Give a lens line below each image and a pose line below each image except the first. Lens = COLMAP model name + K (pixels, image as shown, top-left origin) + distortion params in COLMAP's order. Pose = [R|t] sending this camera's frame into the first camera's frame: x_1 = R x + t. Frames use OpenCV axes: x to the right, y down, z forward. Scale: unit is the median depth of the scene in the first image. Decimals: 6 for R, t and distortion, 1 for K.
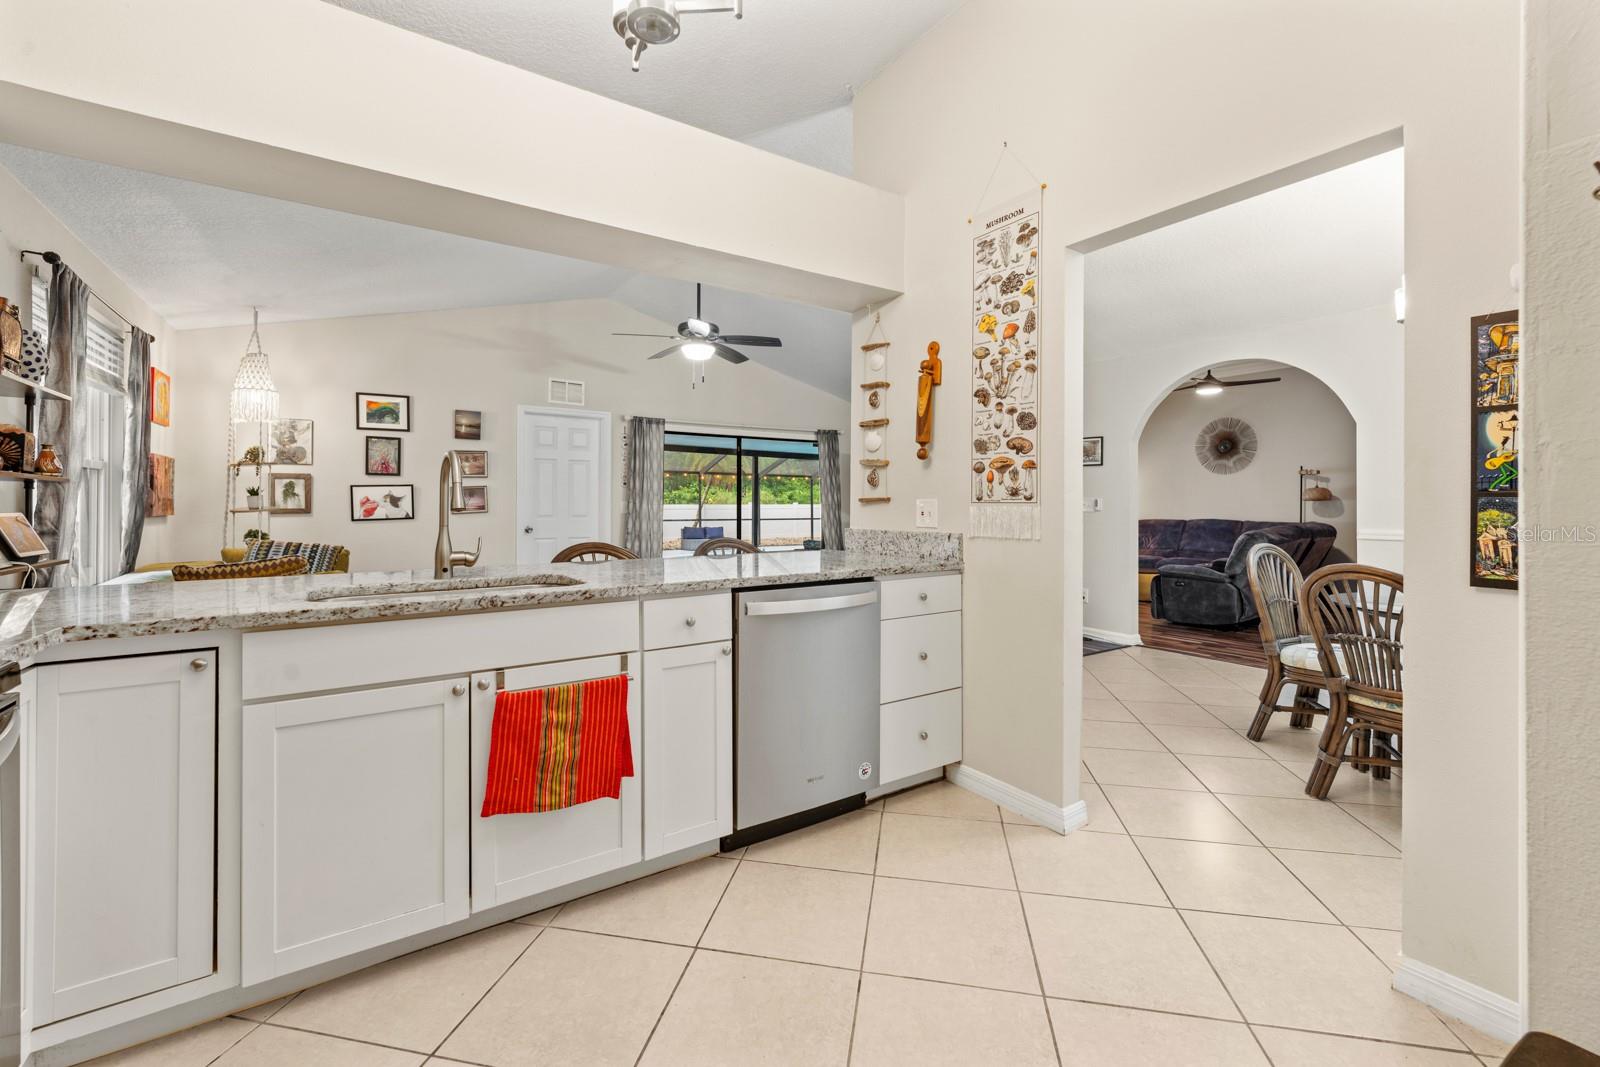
lens RADIAL K [[654.8, 0, 806.5], [0, 654.8, 496.0], [0, 0, 1]] dist [-0.001102, -0.000327]
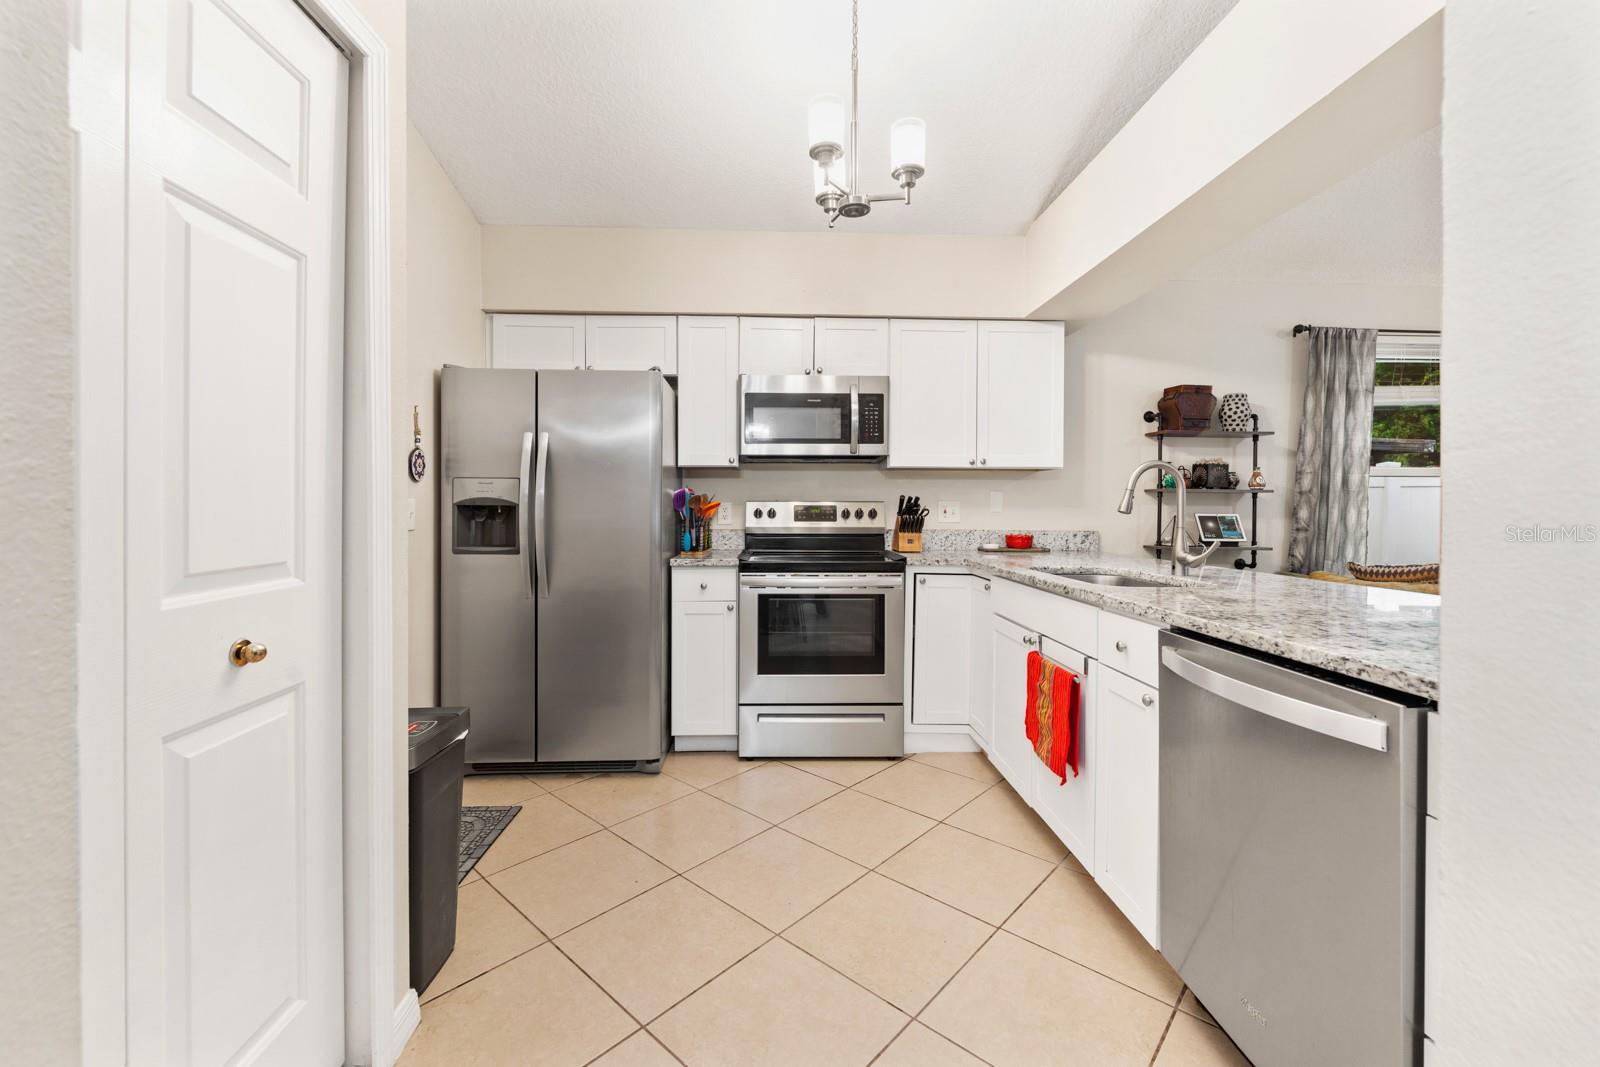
lens RADIAL K [[651.2, 0, 795.9], [0, 651.2, 509.3], [0, 0, 1]] dist [0.000199, 0.000010]
pose [[-0.522026, 0.000296, -0.852930, 0.262791], [0.007882, 0.999959, -0.004477, 0.005423], [0.852893, -0.009060, -0.522007, 0.378698]]
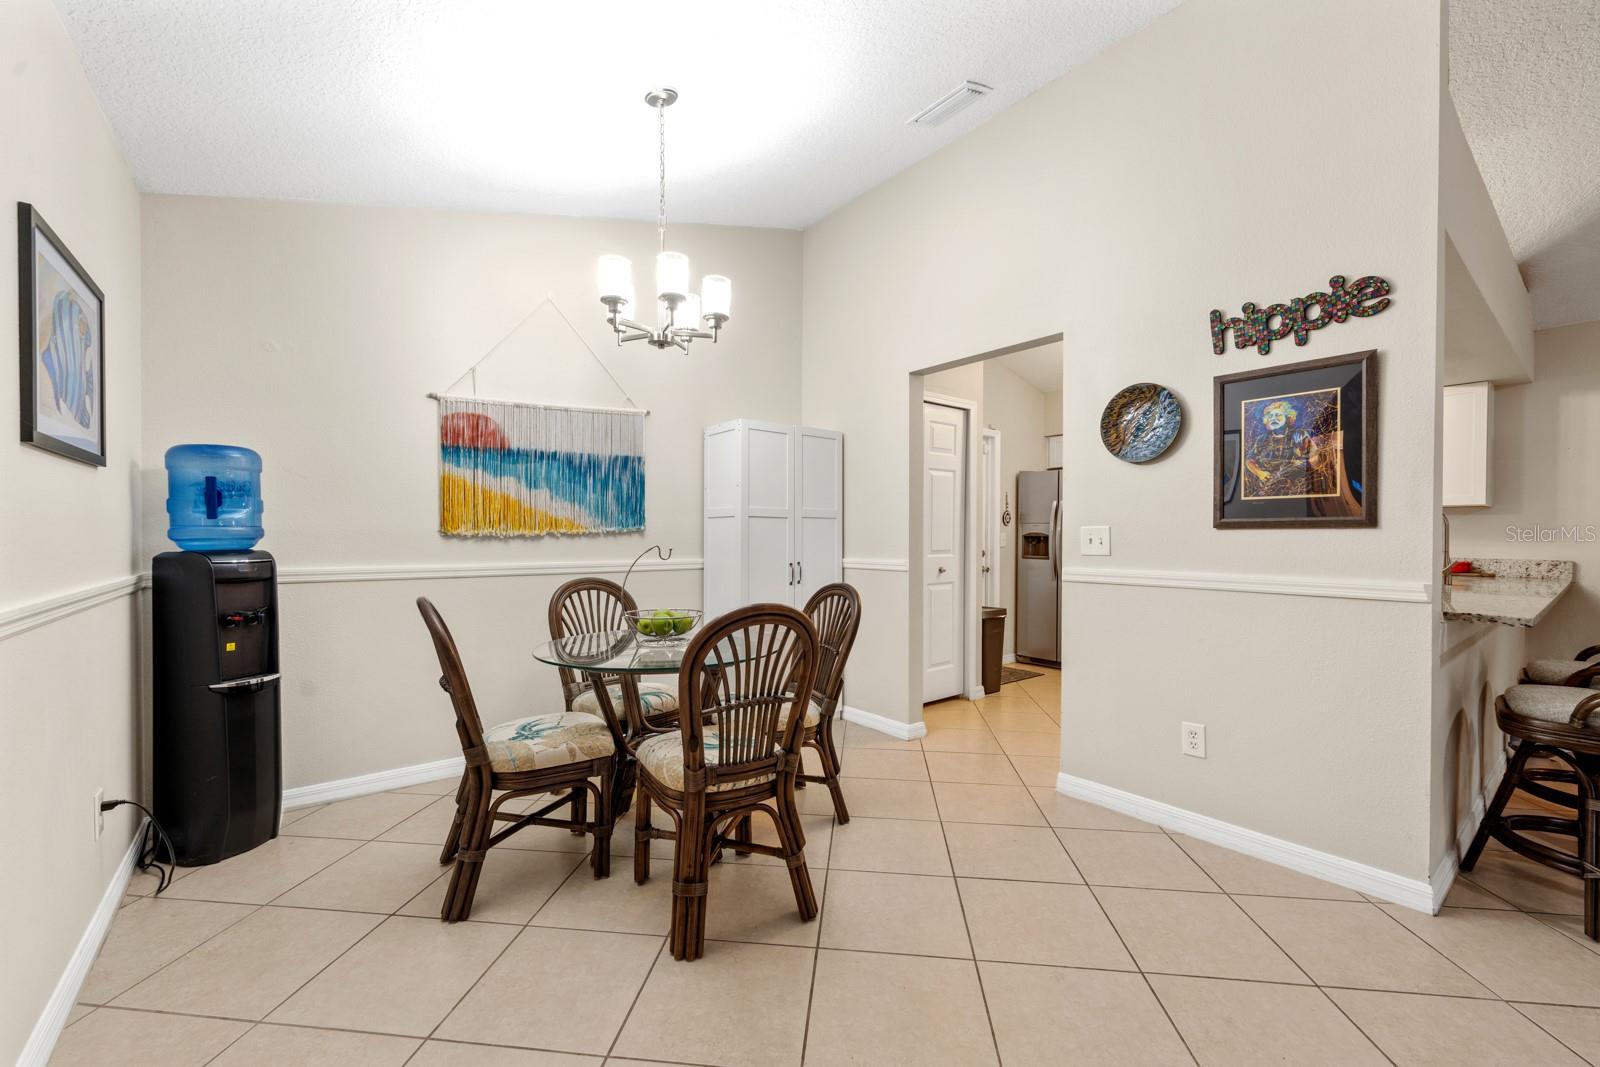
lens RADIAL K [[648.1, 0, 798.1], [0, 648.1, 541.9], [0, 0, 1]] dist [-0.001895, -0.000240]
pose [[-0.996868, -0.005996, -0.078853, 0.420679], [-0.005662, 0.999974, -0.004455, 0.014038], [0.078878, -0.003995, -0.996876, 0.911121]]
